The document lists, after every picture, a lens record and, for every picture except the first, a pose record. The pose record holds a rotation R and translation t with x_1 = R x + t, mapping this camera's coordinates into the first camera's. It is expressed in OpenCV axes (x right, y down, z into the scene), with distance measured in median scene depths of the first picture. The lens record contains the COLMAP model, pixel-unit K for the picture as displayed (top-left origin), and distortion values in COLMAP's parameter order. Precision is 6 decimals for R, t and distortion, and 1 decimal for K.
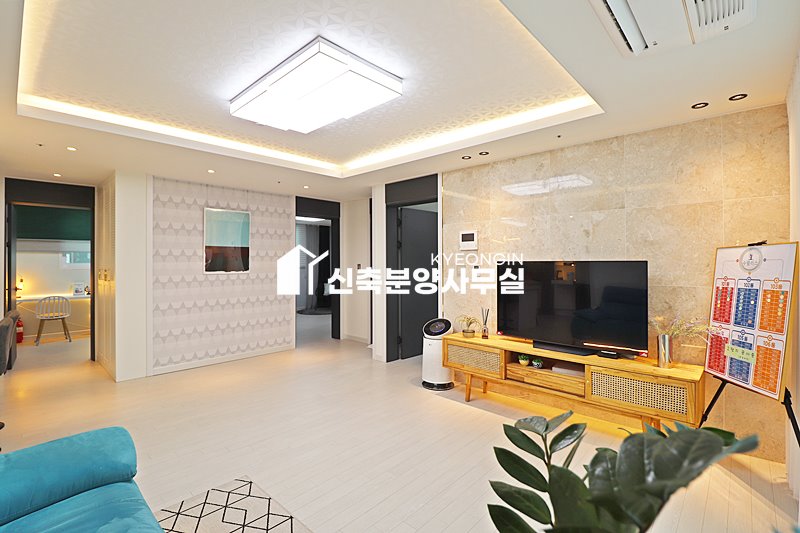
lens RADIAL K [[374.5, 0, 401.0], [0, 374.5, 261.2], [0, 0, 1]] dist [-0.011134, -0.000347]
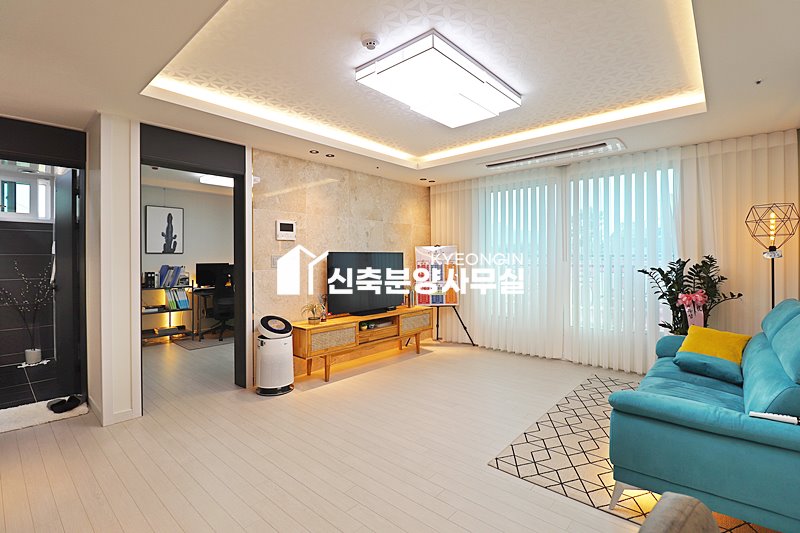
lens RADIAL K [[374.5, 0, 401.0], [0, 374.5, 261.2], [0, 0, 1]] dist [-0.011134, -0.000347]
pose [[-0.029427, -0.010743, 0.999509, -0.800812], [-0.001735, 0.999941, 0.010696, 0.014001], [-0.999565, -0.001419, -0.029444, 0.722500]]
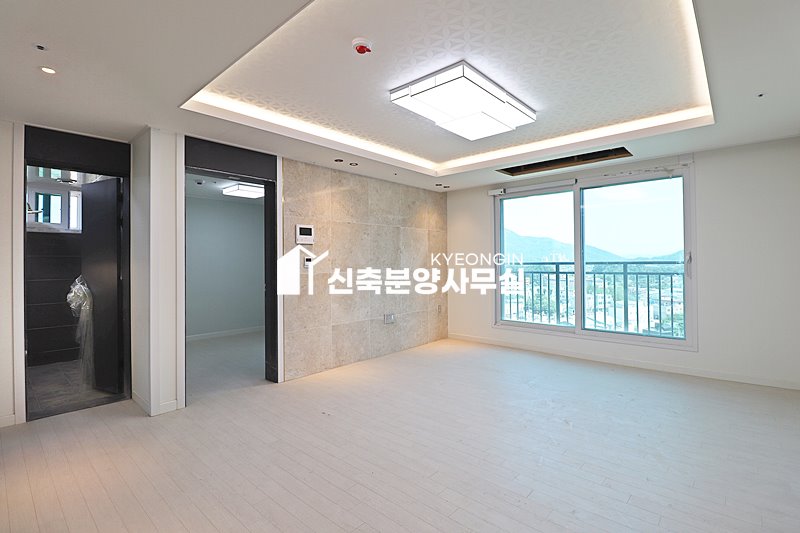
lens RADIAL K [[384.6, 0, 403.2], [0, 384.6, 256.5], [0, 0, 1]] dist [0.010612, -0.000108]
pose [[-0.030288, 0.015182, 0.999426, -0.863692], [0.004706, 0.999876, -0.015046, 0.021212], [-0.999530, 0.004247, -0.030355, 0.759515]]
